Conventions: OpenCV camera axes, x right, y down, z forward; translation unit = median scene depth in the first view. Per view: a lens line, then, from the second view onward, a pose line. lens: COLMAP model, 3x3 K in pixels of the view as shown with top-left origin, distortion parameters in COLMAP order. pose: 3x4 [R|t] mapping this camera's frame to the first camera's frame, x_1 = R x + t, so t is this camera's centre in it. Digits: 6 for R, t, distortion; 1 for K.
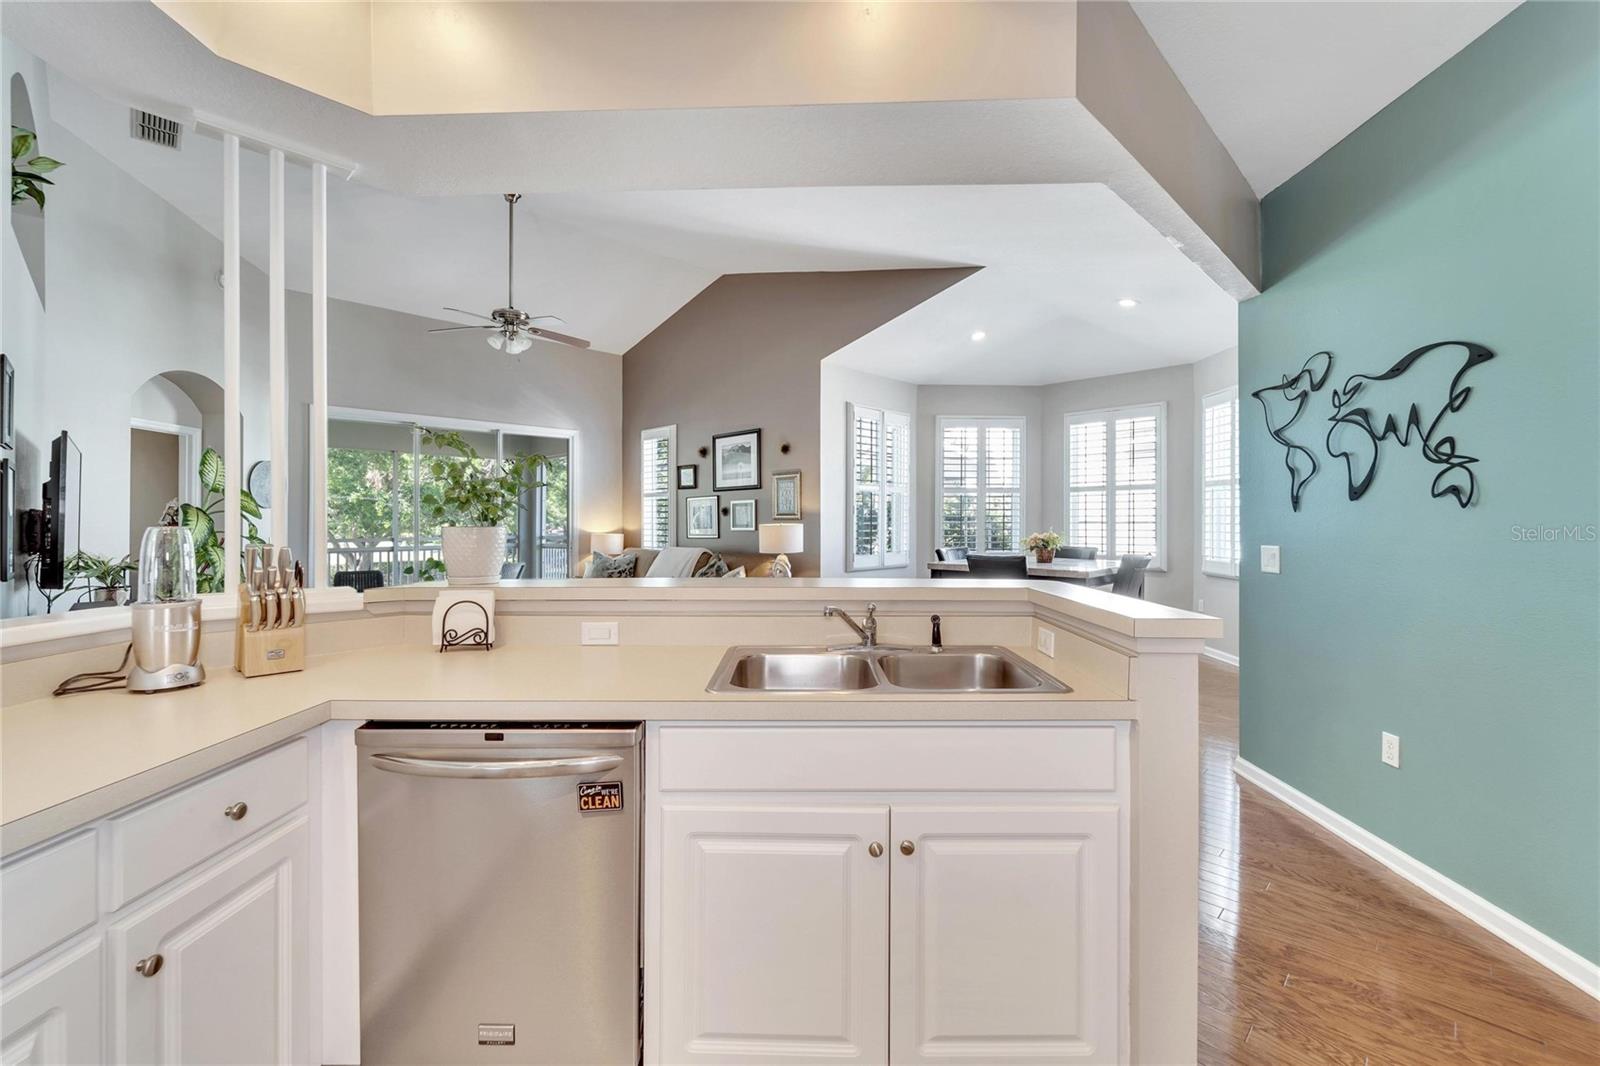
lens RADIAL K [[665.0, 0, 798.0], [0, 665.0, 516.8], [0, 0, 1]] dist [-0.001122, -0.000216]
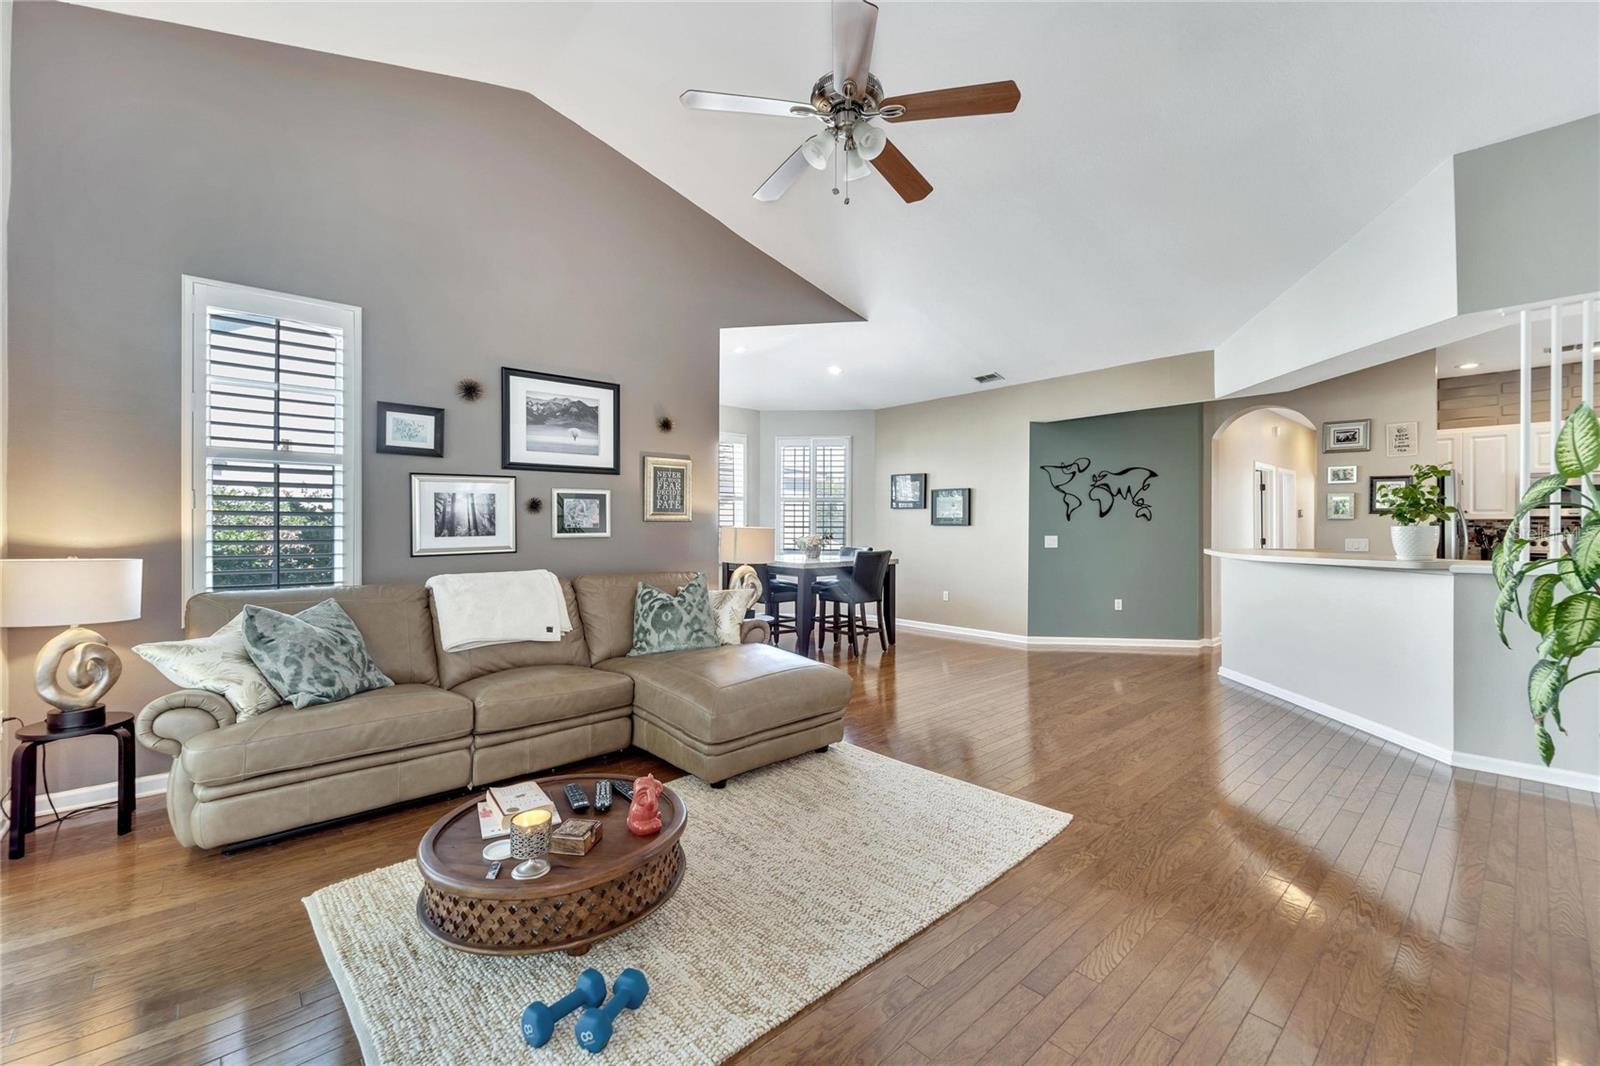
lens RADIAL K [[647.5, 0, 798.1], [0, 647.5, 522.3], [0, 0, 1]] dist [-0.001662, -0.000122]
pose [[0.063286, 0.007699, 0.997966, -0.798897], [-0.008250, 0.999940, -0.007191, 0.010557], [-0.997961, -0.007778, 0.063345, 0.888711]]
